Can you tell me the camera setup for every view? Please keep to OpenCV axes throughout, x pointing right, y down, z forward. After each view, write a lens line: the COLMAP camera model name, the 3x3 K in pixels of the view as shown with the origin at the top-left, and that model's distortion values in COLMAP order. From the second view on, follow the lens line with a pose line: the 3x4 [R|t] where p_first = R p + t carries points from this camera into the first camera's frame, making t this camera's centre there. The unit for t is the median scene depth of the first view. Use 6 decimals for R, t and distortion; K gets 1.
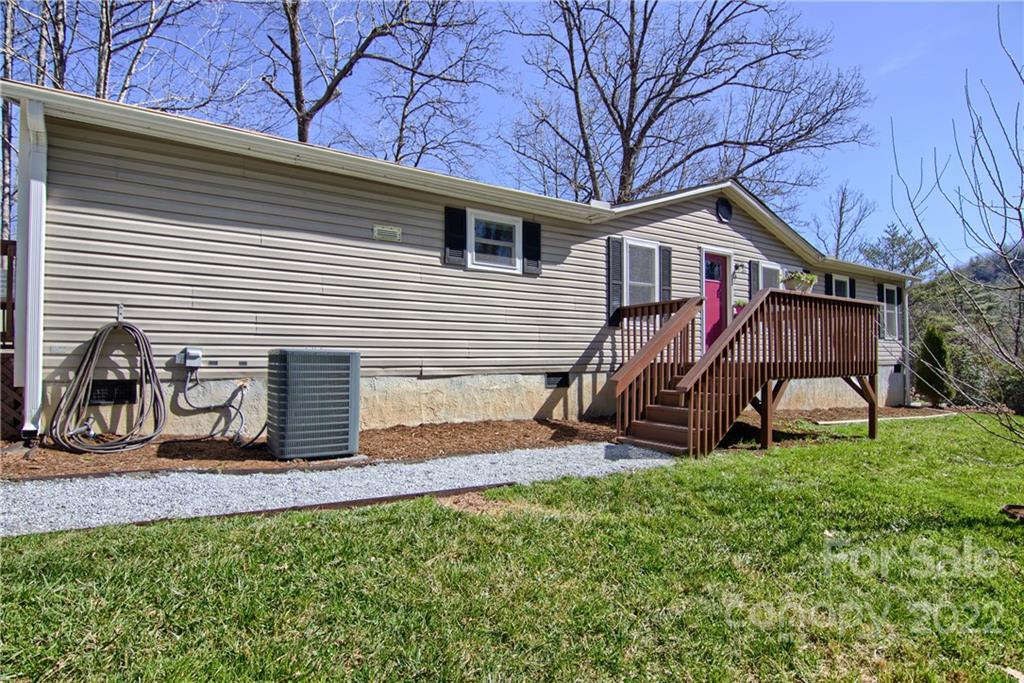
lens RADIAL K [[519.5, 0, 504.6], [0, 519.5, 351.3], [0, 0, 1]] dist [-0.000868, -0.014883]
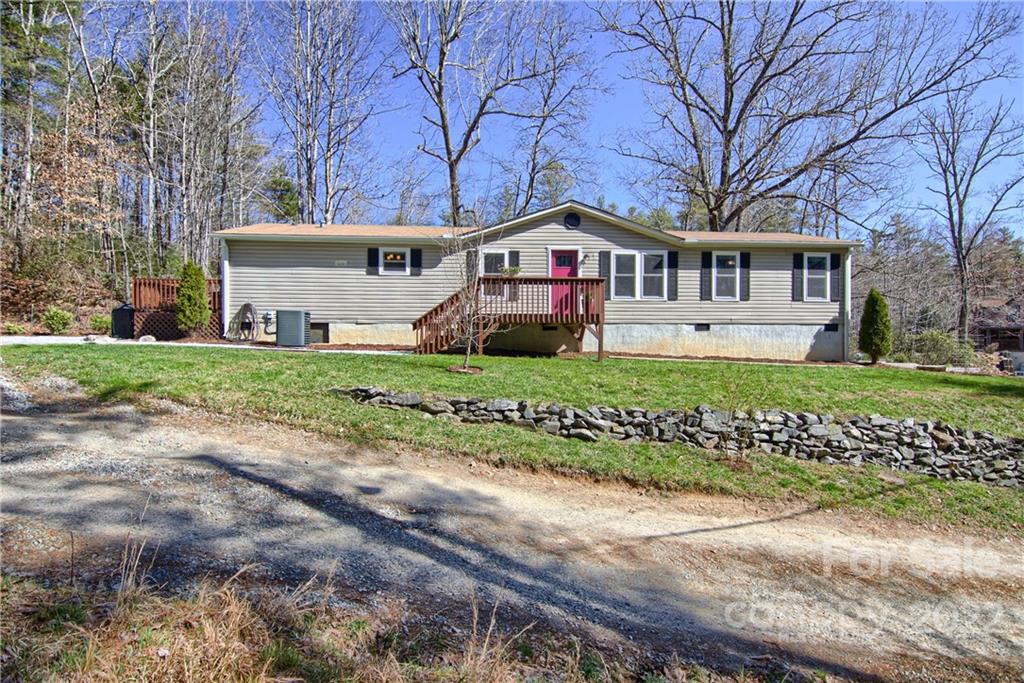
lens RADIAL K [[519.5, 0, 504.6], [0, 519.5, 351.3], [0, 0, 1]] dist [-0.000868, -0.014883]
pose [[0.868603, 0.011611, -0.495372, 1.264778], [0.004218, 0.999516, 0.030825, 0.084286], [0.495490, -0.028864, 0.868134, -0.561273]]
